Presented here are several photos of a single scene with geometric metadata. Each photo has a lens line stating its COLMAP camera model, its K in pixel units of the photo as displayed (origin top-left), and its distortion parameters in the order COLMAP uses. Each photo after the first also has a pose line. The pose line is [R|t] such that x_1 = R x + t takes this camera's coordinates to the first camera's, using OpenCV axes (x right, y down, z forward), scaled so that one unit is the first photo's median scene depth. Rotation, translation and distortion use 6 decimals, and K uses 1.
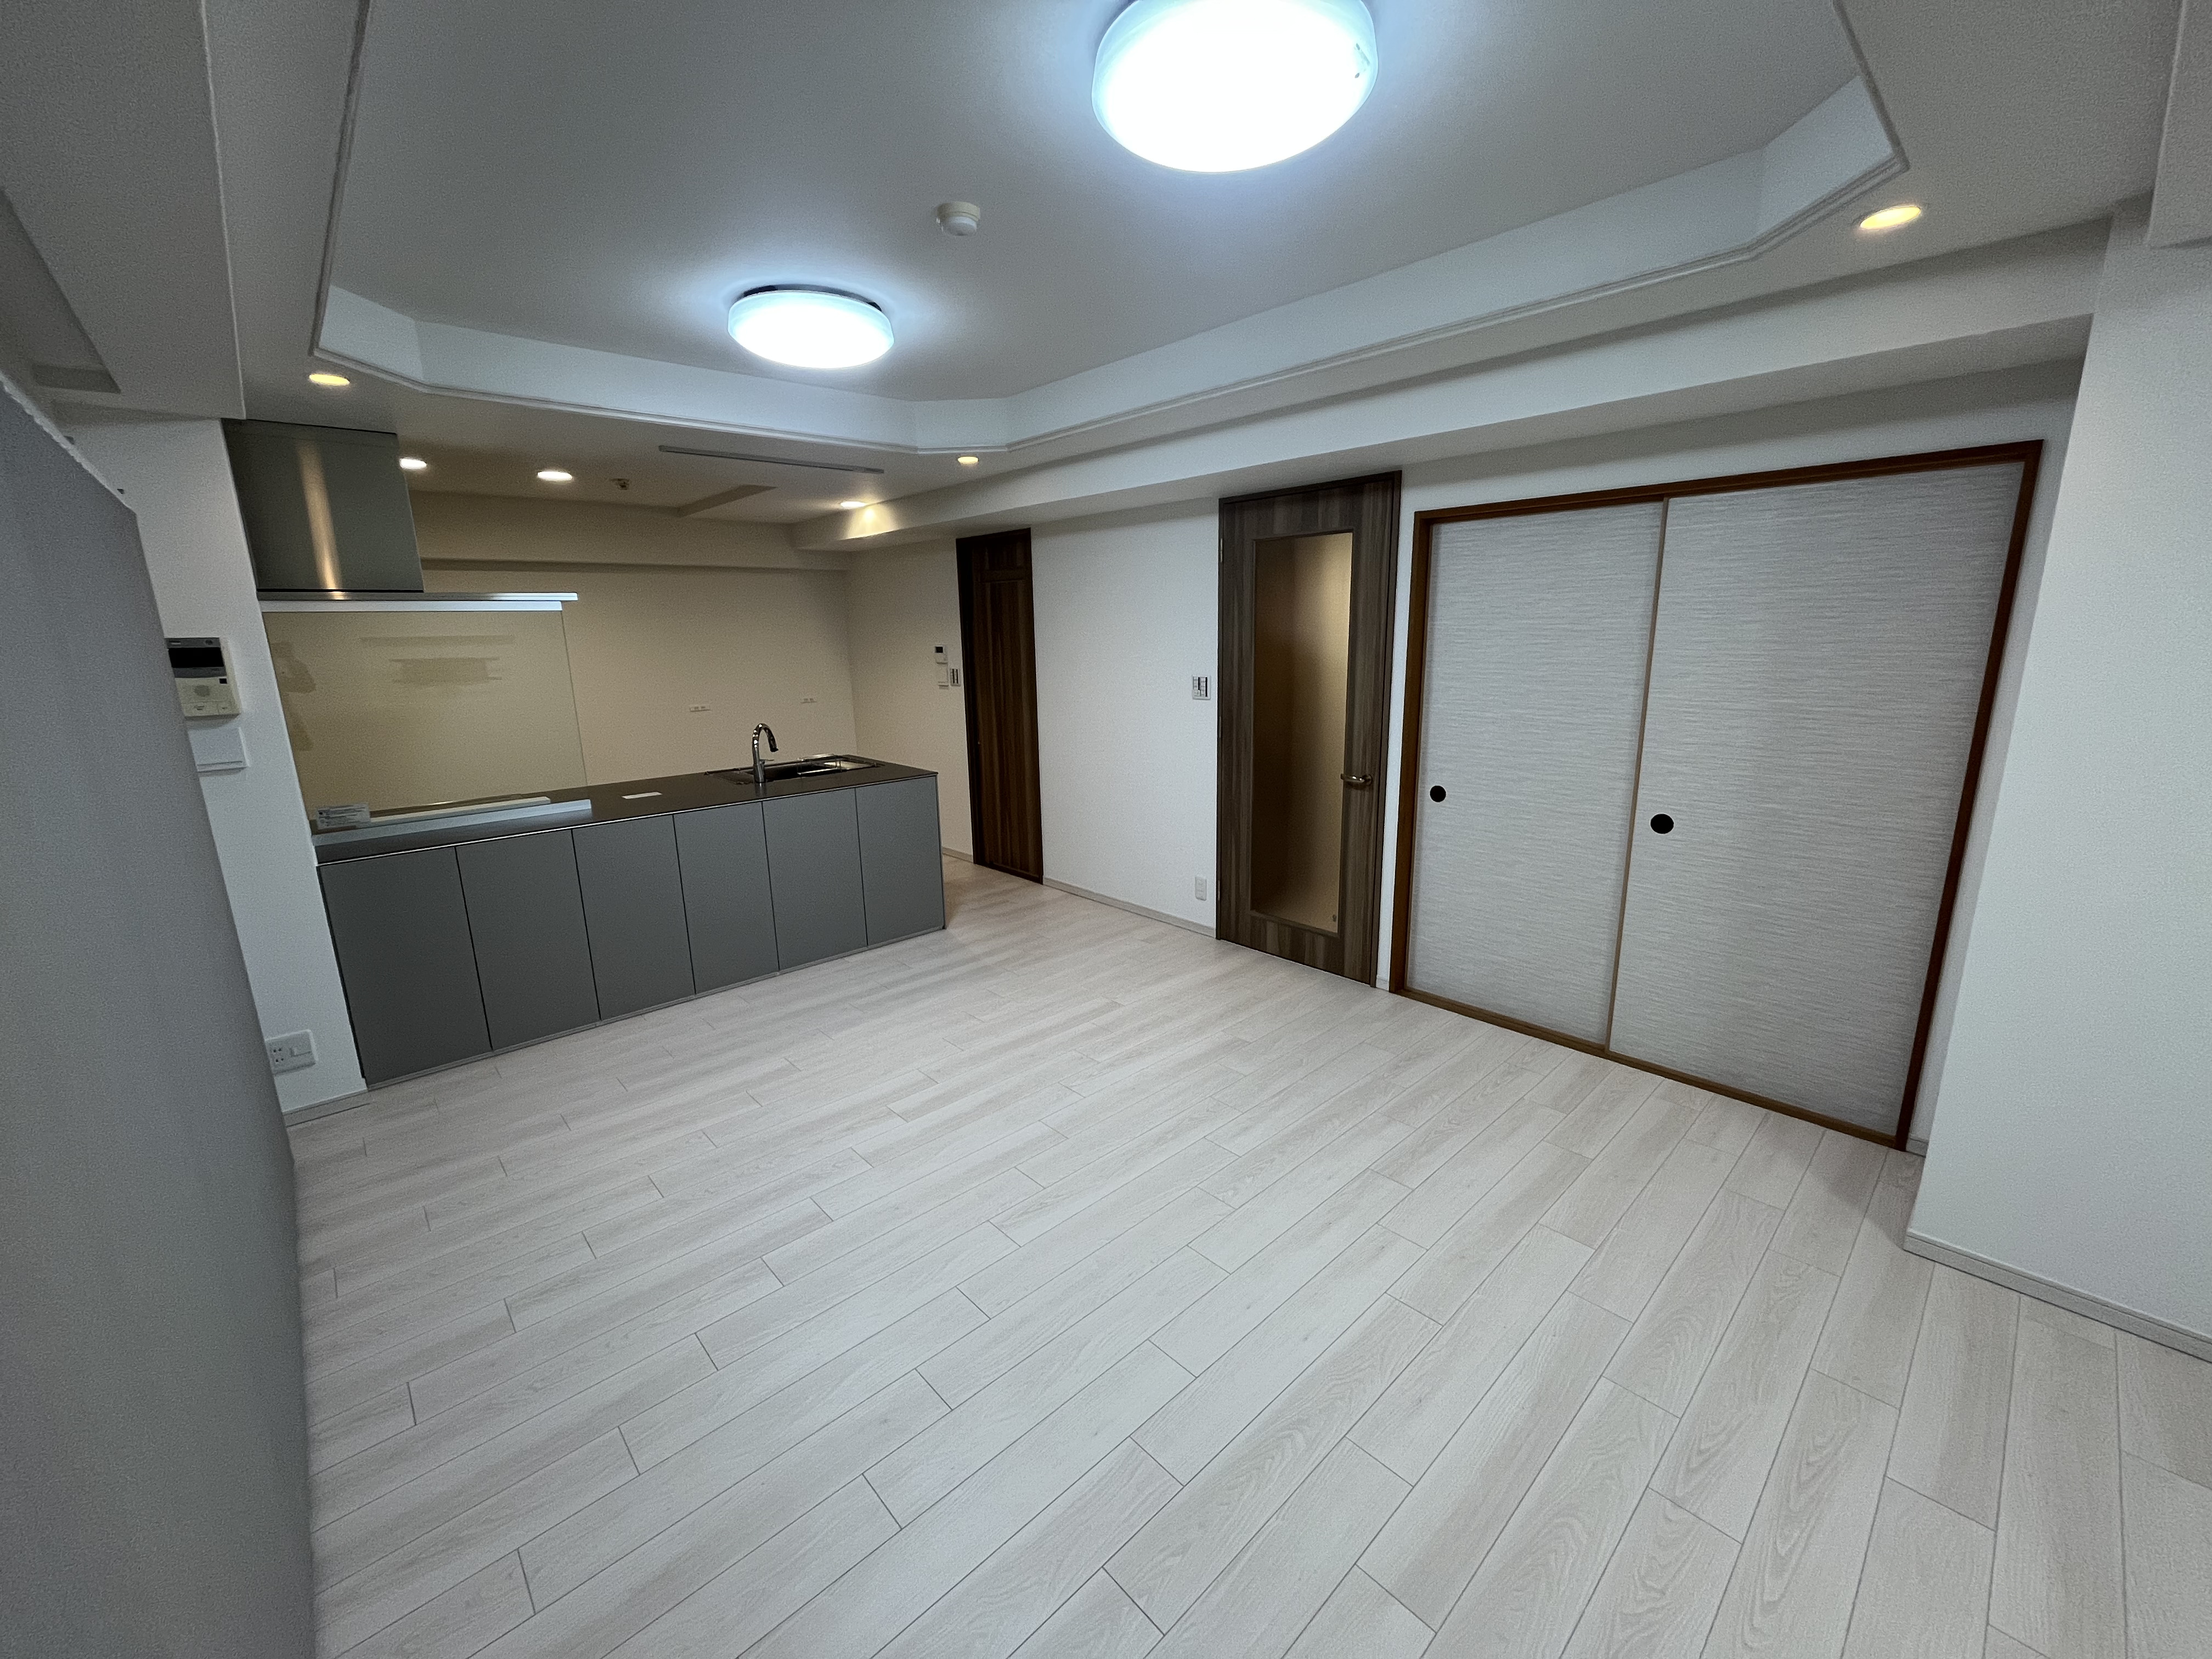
lens RADIAL K [[885.5, 0, 1099.9], [0, 885.5, 822.9], [0, 0, 1]] dist [-0.000502, -0.002782]
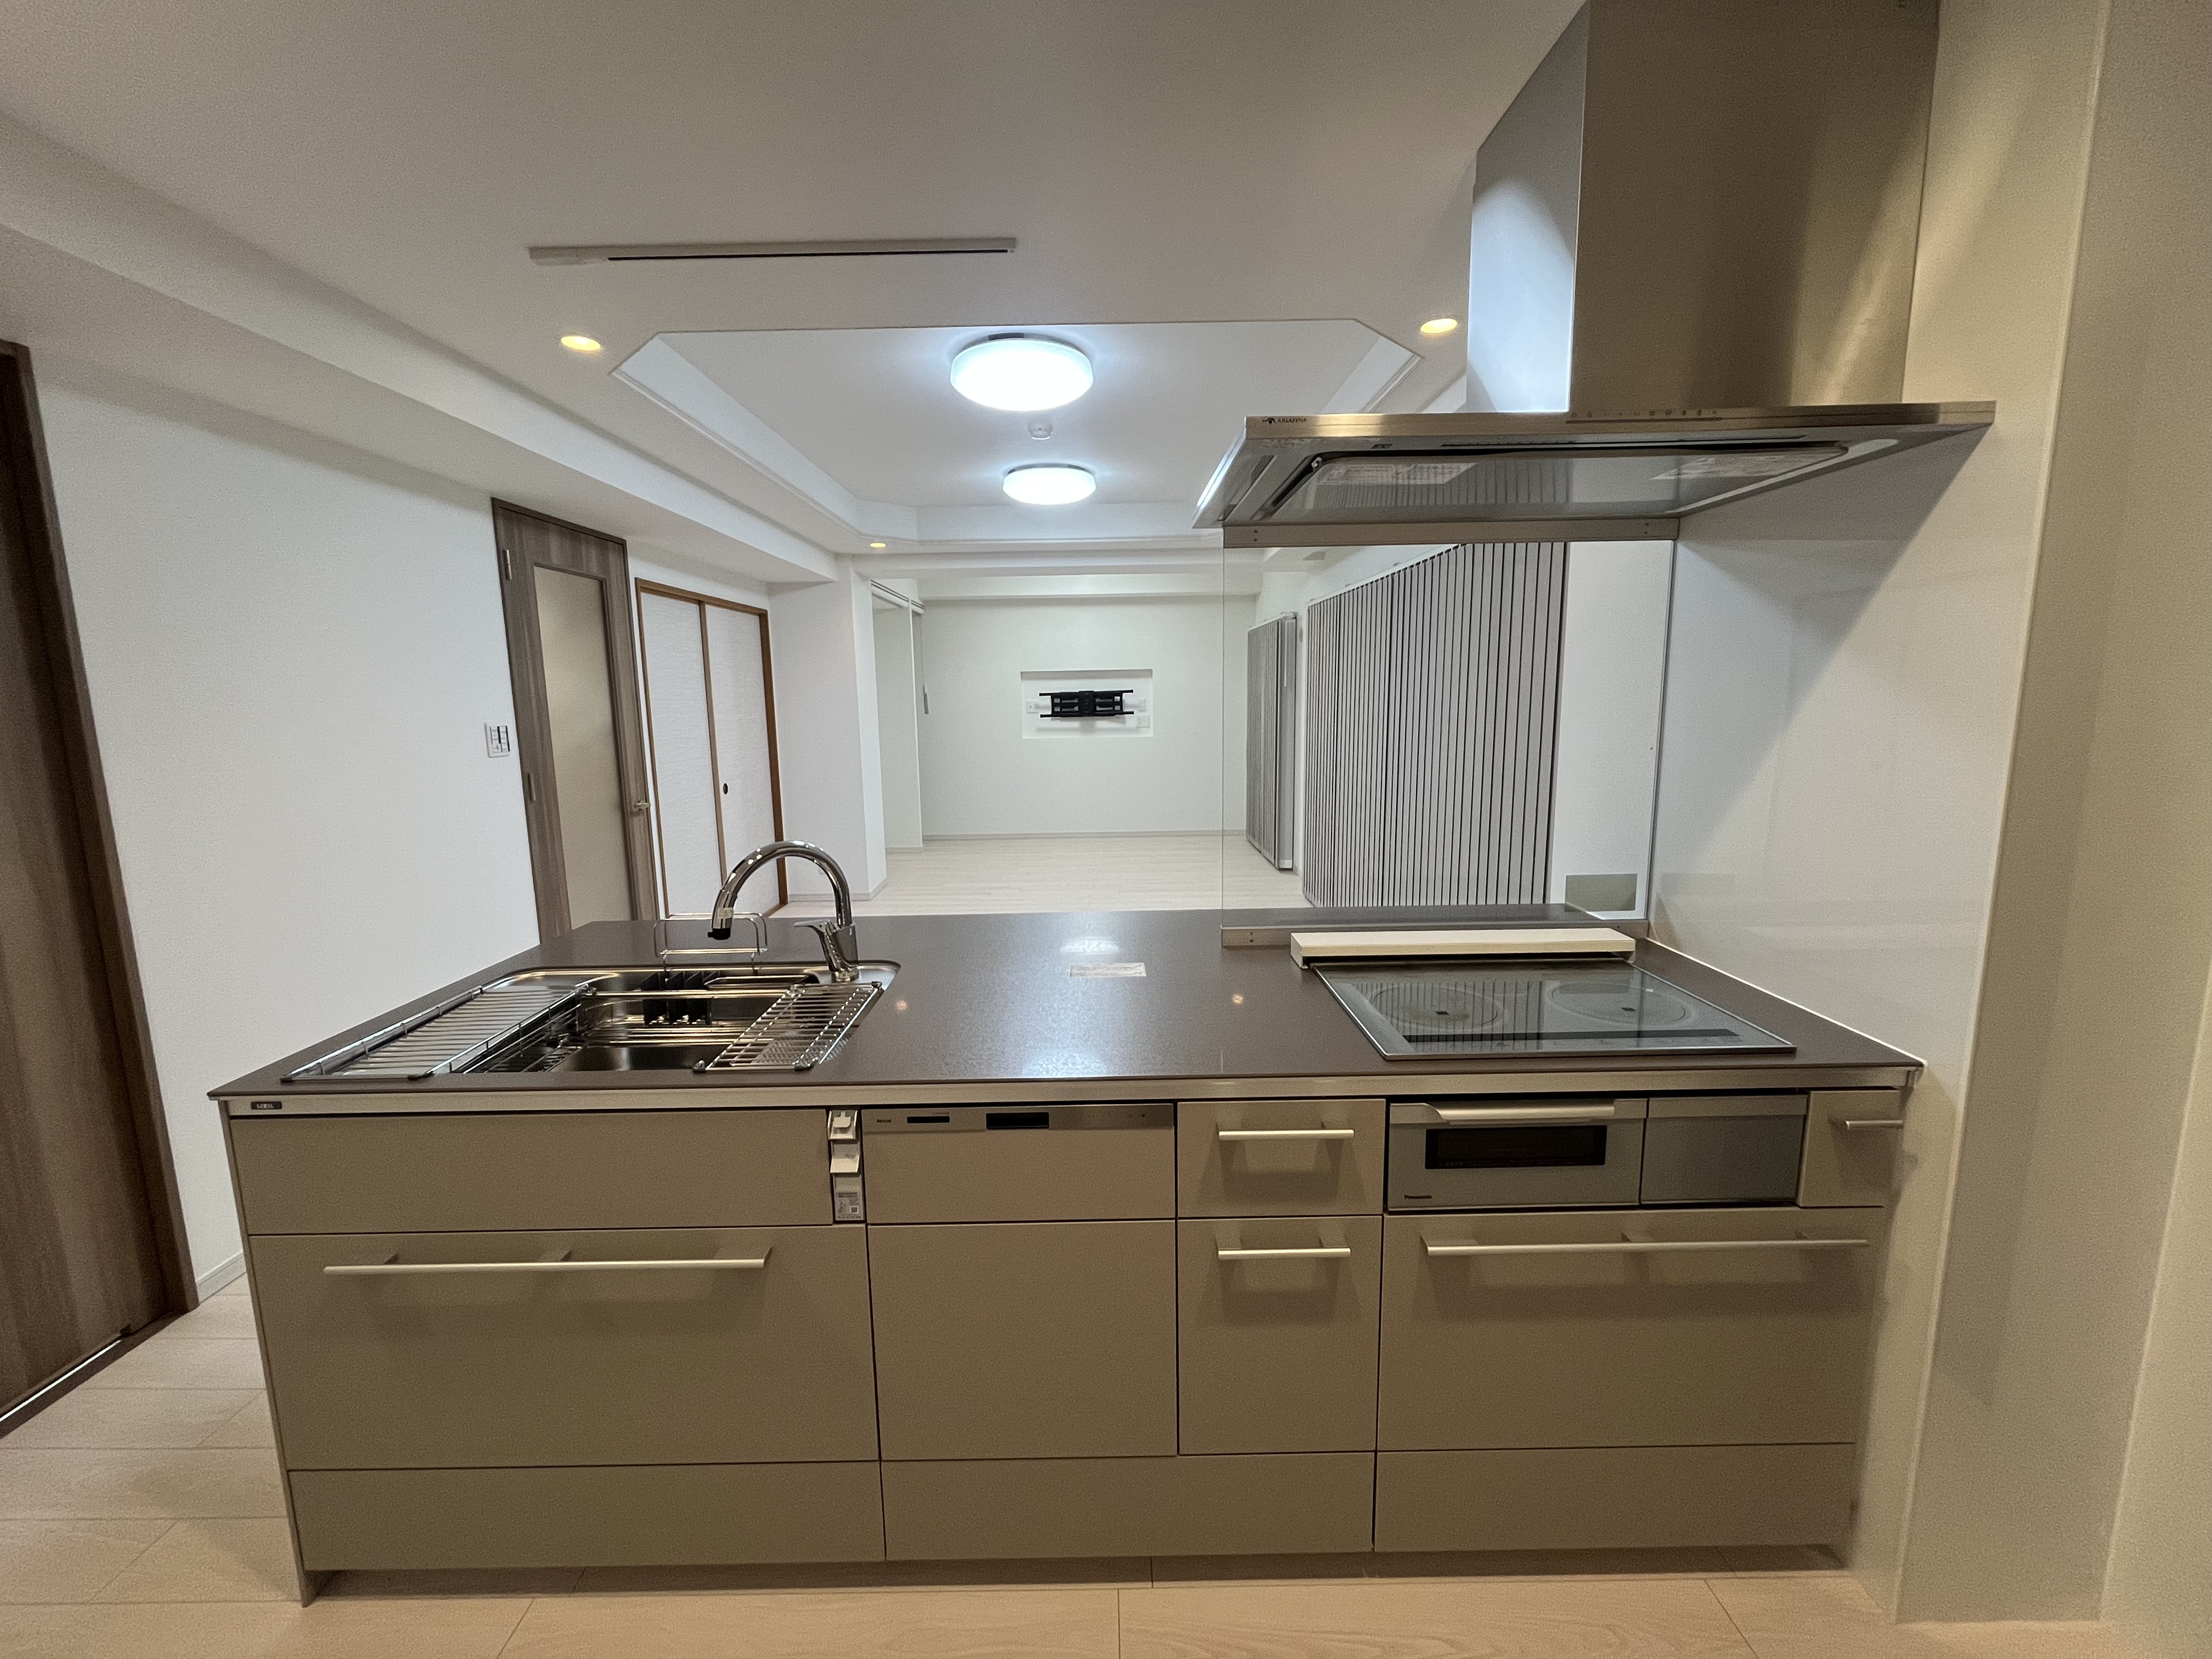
lens RADIAL K [[888.8, 0, 1101.9], [0, 888.8, 819.8], [0, 0, 1]] dist [-0.001630, -0.000455]
pose [[-0.740039, -0.061803, 0.669718, -1.083581], [0.176771, 0.942886, 0.282344, -0.302783], [-0.648917, 0.327333, -0.686848, 1.732237]]
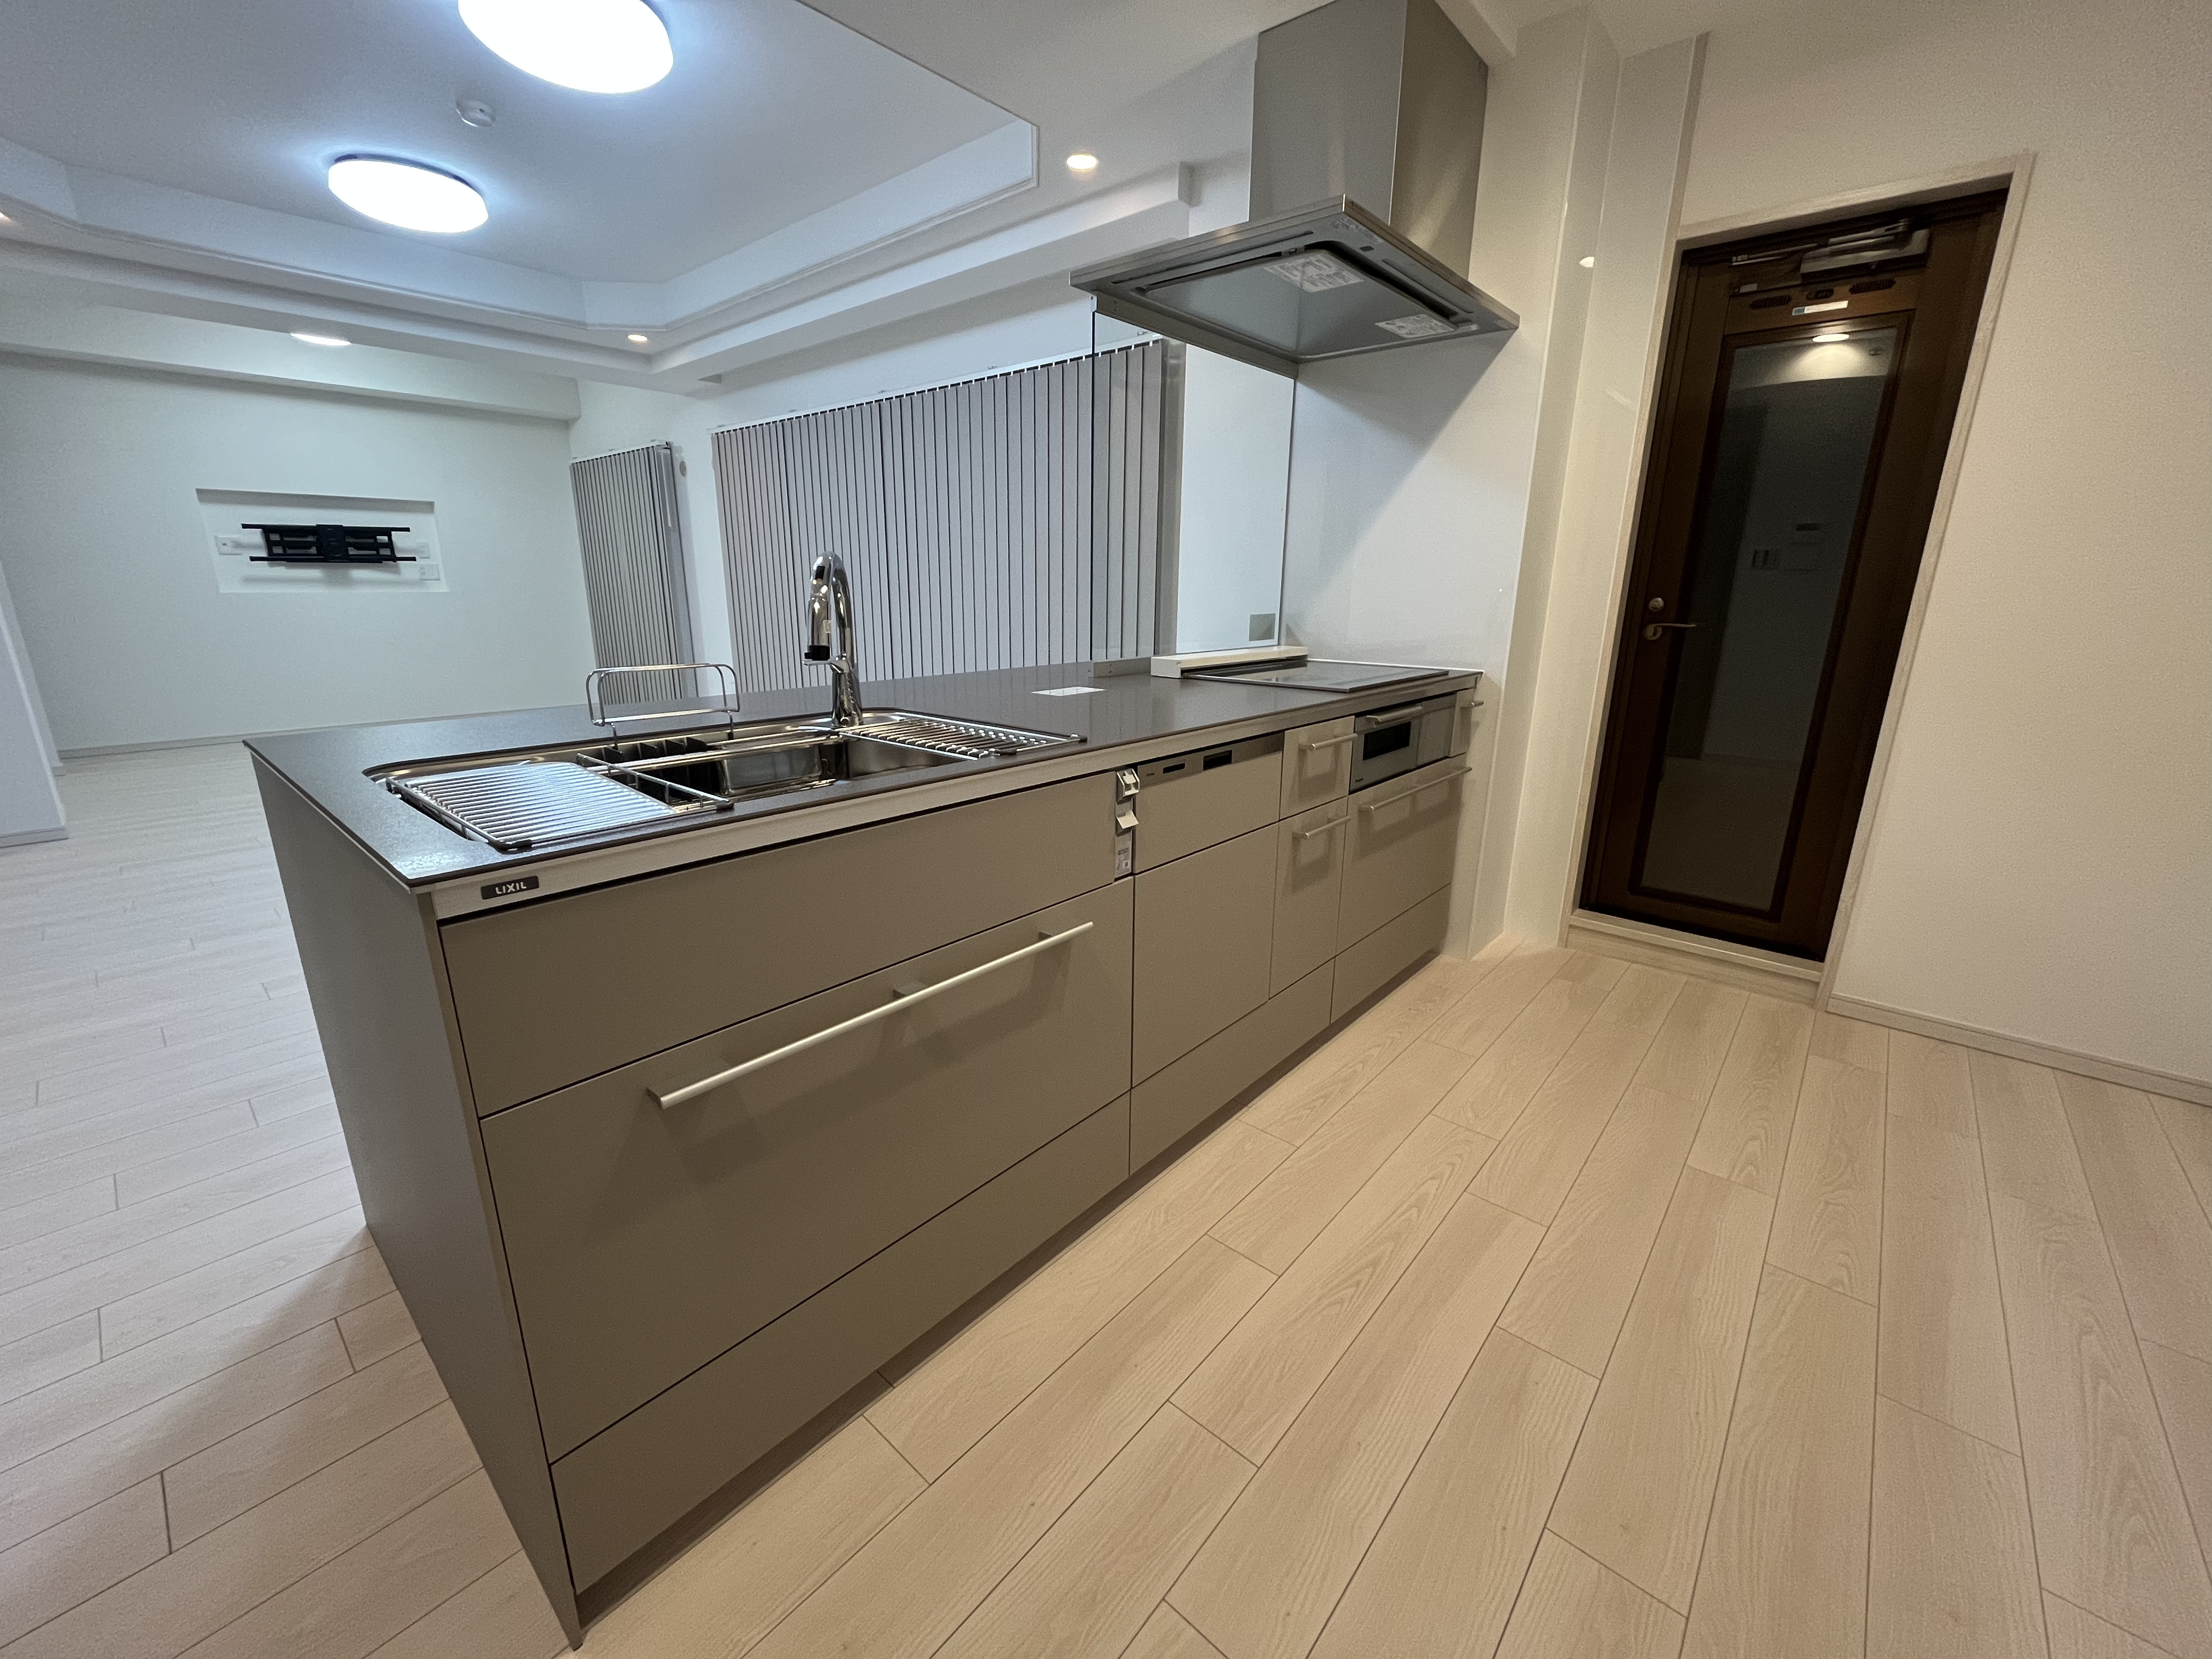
lens RADIAL K [[885.5, 0, 1099.9], [0, 885.5, 822.9], [0, 0, 1]] dist [-0.000502, -0.002782]
pose [[-0.994003, 0.040165, -0.101708, -0.652651], [-0.011913, 0.884791, 0.465835, -0.260439], [0.108701, 0.464253, -0.879007, 1.977635]]
